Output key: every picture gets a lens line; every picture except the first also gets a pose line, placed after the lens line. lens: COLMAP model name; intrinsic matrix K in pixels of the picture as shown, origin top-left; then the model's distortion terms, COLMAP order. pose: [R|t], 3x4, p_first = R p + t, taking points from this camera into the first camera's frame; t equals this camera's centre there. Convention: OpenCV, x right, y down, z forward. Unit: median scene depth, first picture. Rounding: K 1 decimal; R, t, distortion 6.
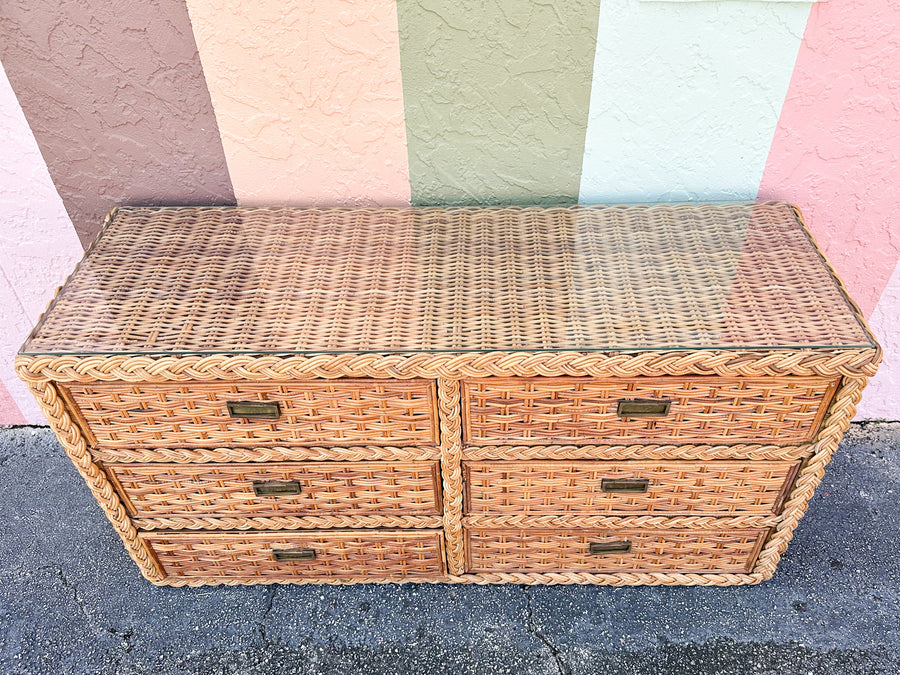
lens RADIAL K [[697.6, 0, 475.1], [0, 697.6, 340.8], [0, 0, 1]] dist [0.087384, -0.136804]
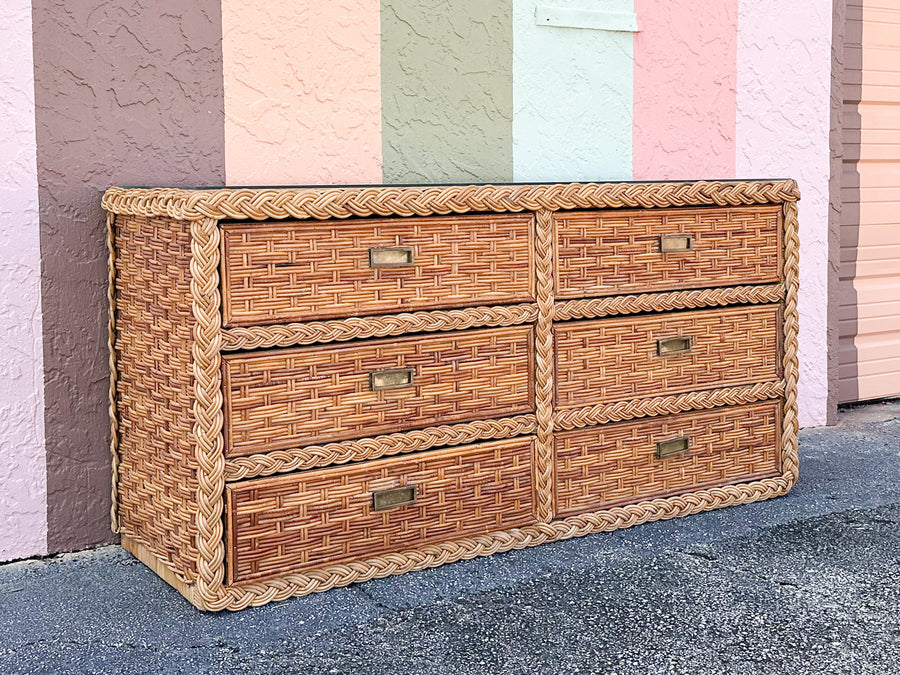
lens RADIAL K [[1136.8, 0, 449.1], [0, 1136.8, 248.2], [0, 0, 1]] dist [0.180185, -0.454289]
pose [[0.856818, -0.031750, 0.514640, -0.973793], [0.342837, 0.780592, -0.522627, 0.876996], [-0.385131, 0.624234, 0.679710, -0.165163]]
